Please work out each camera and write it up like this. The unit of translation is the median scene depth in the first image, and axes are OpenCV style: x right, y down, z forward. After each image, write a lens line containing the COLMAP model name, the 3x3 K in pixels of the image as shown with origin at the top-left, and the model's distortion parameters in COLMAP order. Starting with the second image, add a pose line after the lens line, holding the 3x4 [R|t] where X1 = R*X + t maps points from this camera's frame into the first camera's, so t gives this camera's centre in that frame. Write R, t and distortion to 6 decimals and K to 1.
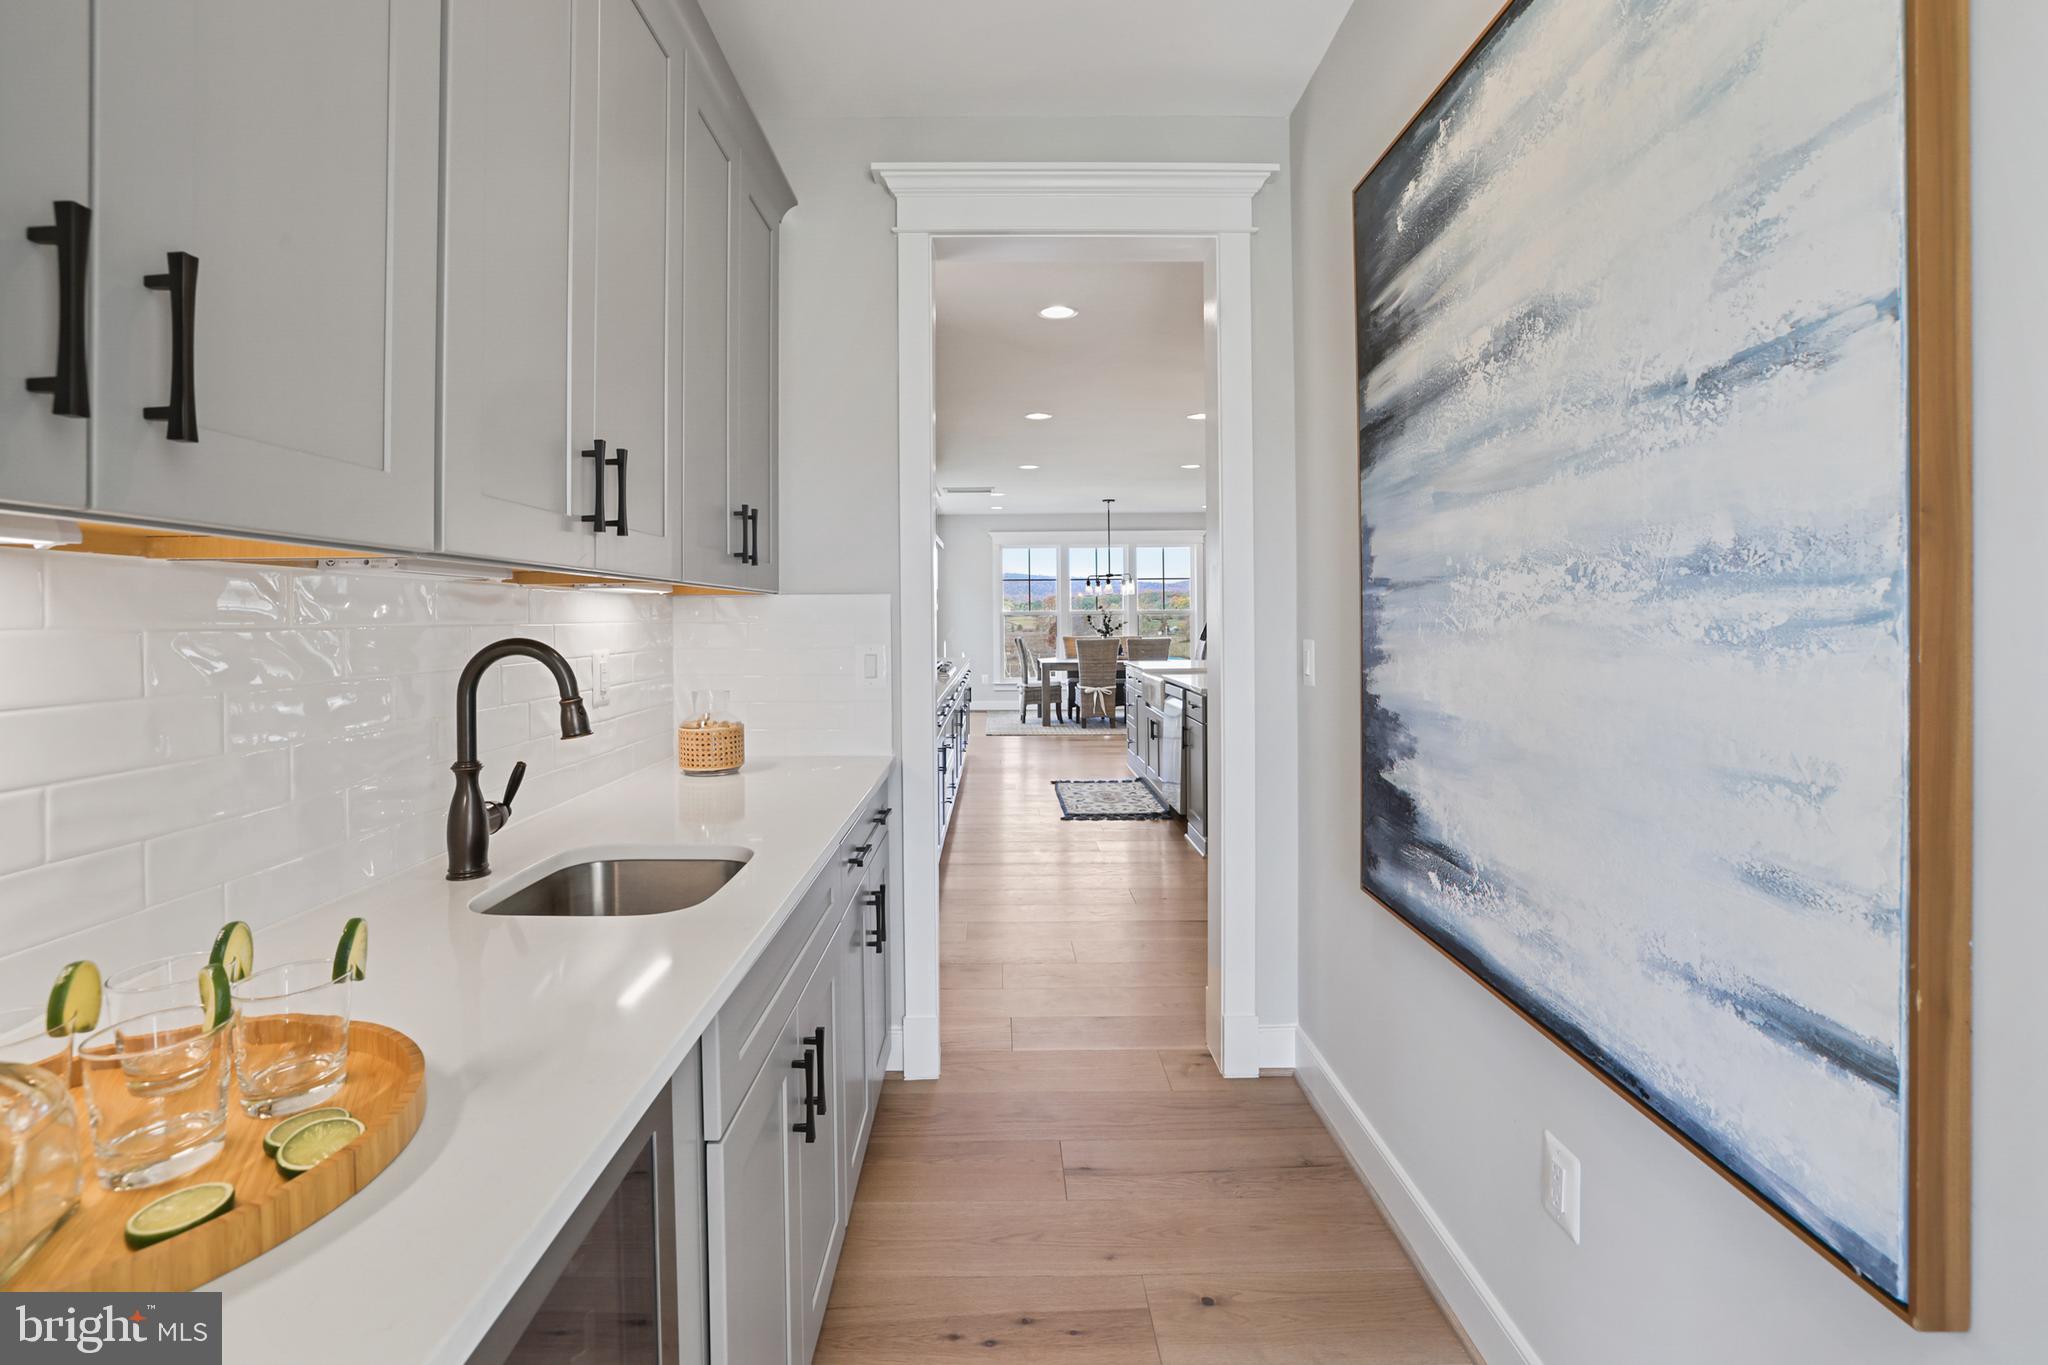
lens RADIAL K [[905.4, 0, 1049.7], [0, 905.4, 605.0], [0, 0, 1]] dist [-0.053241, 0.014575]
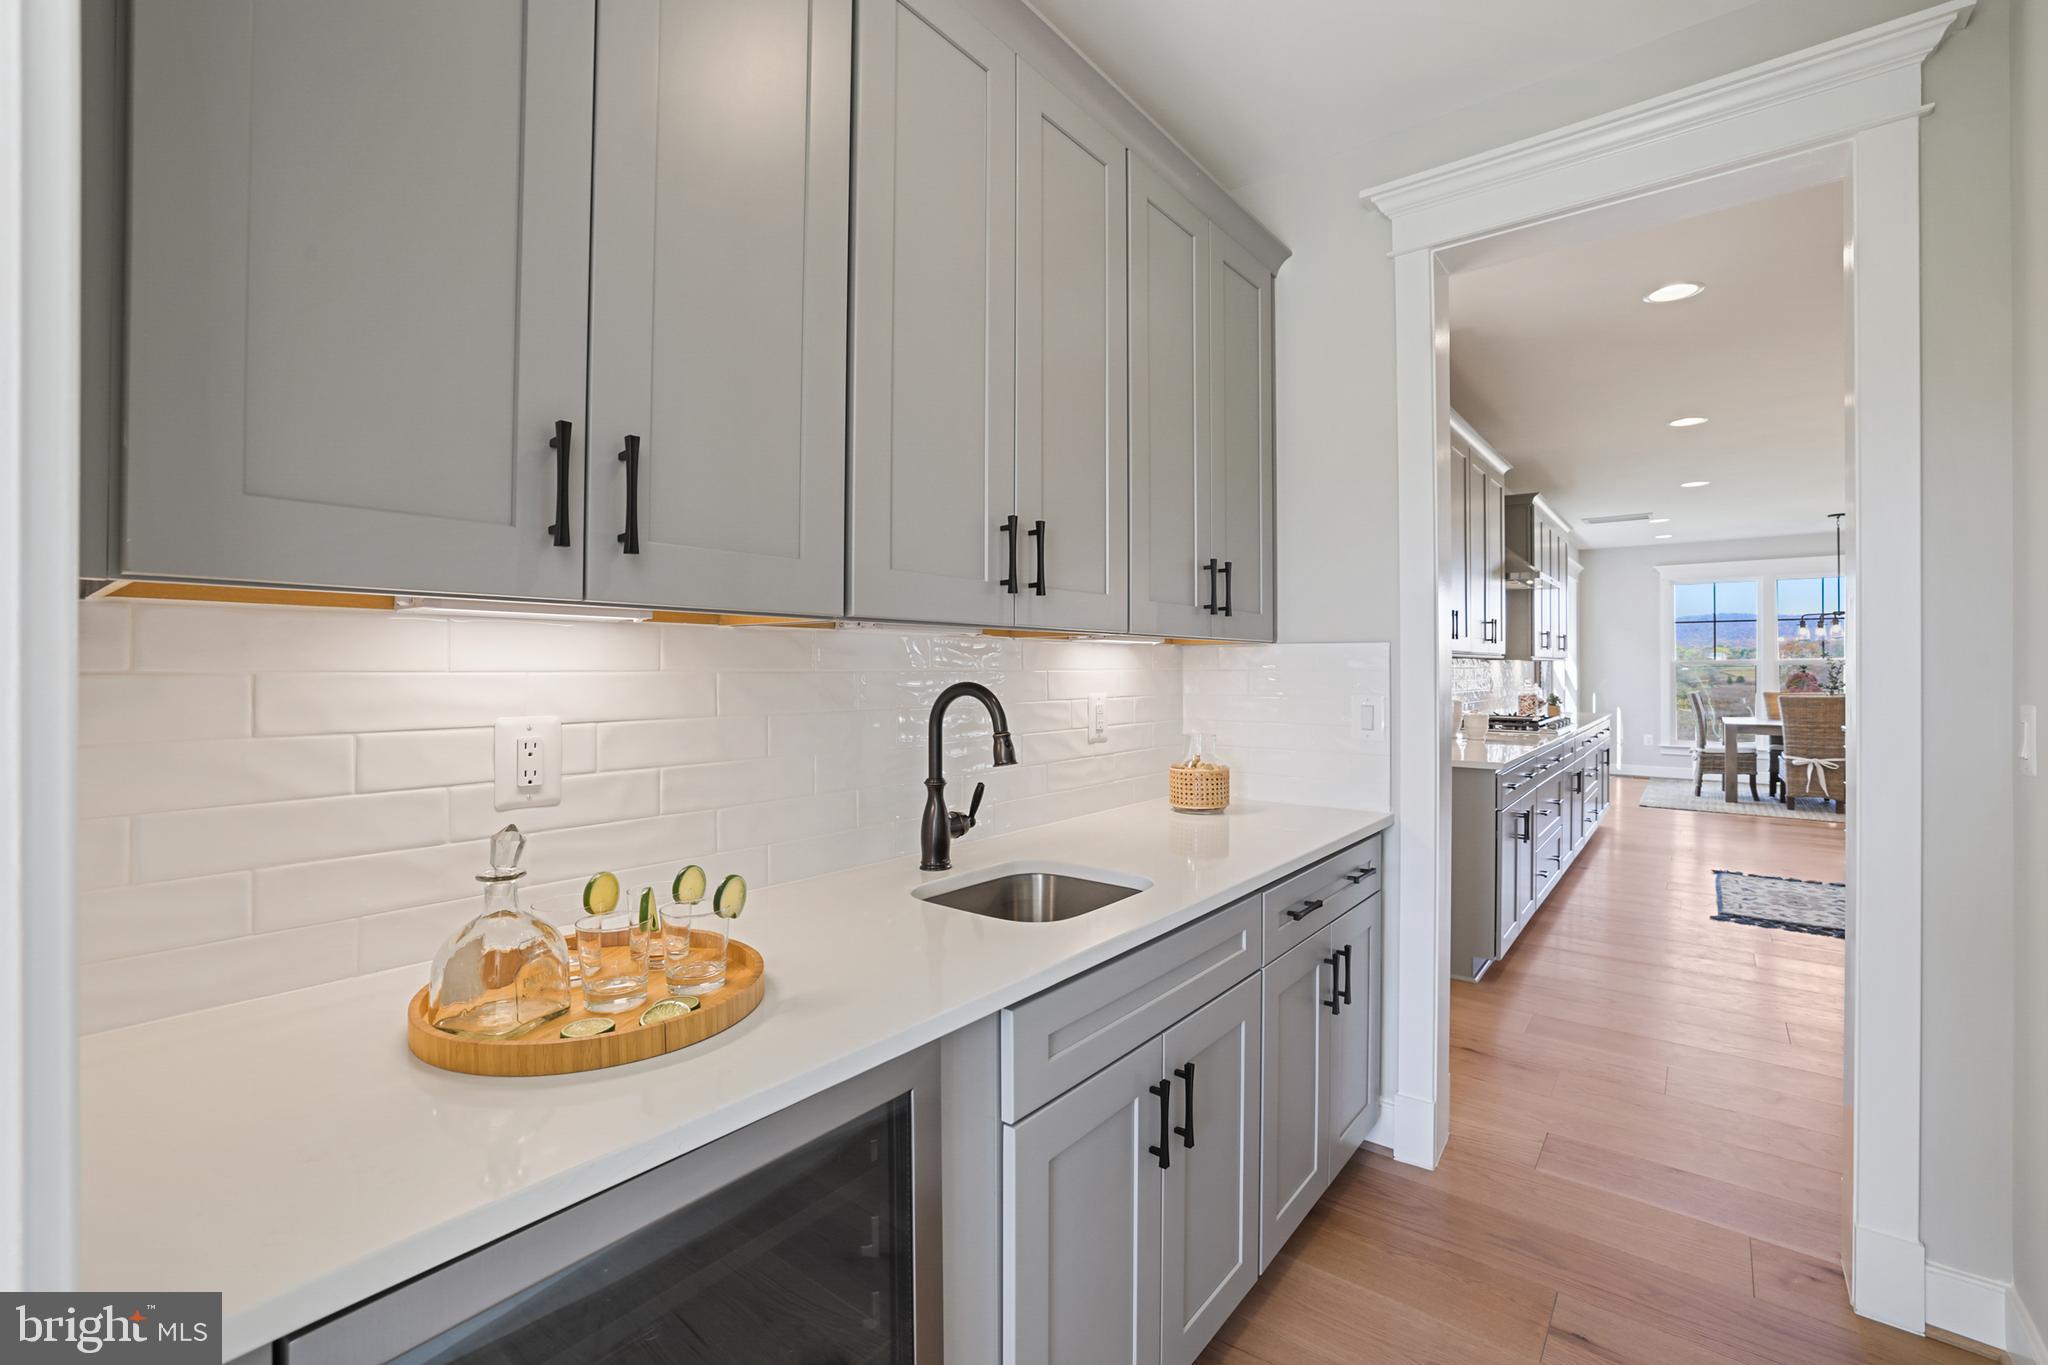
lens RADIAL K [[892.8, 0, 1029.2], [0, 892.8, 657.4], [0, 0, 1]] dist [-0.051840, 0.015643]
pose [[0.767357, 0.000790, -0.641220, 0.145728], [0.002390, 0.999989, 0.004092, -0.001070], [0.641216, -0.004673, 0.767346, 0.056314]]
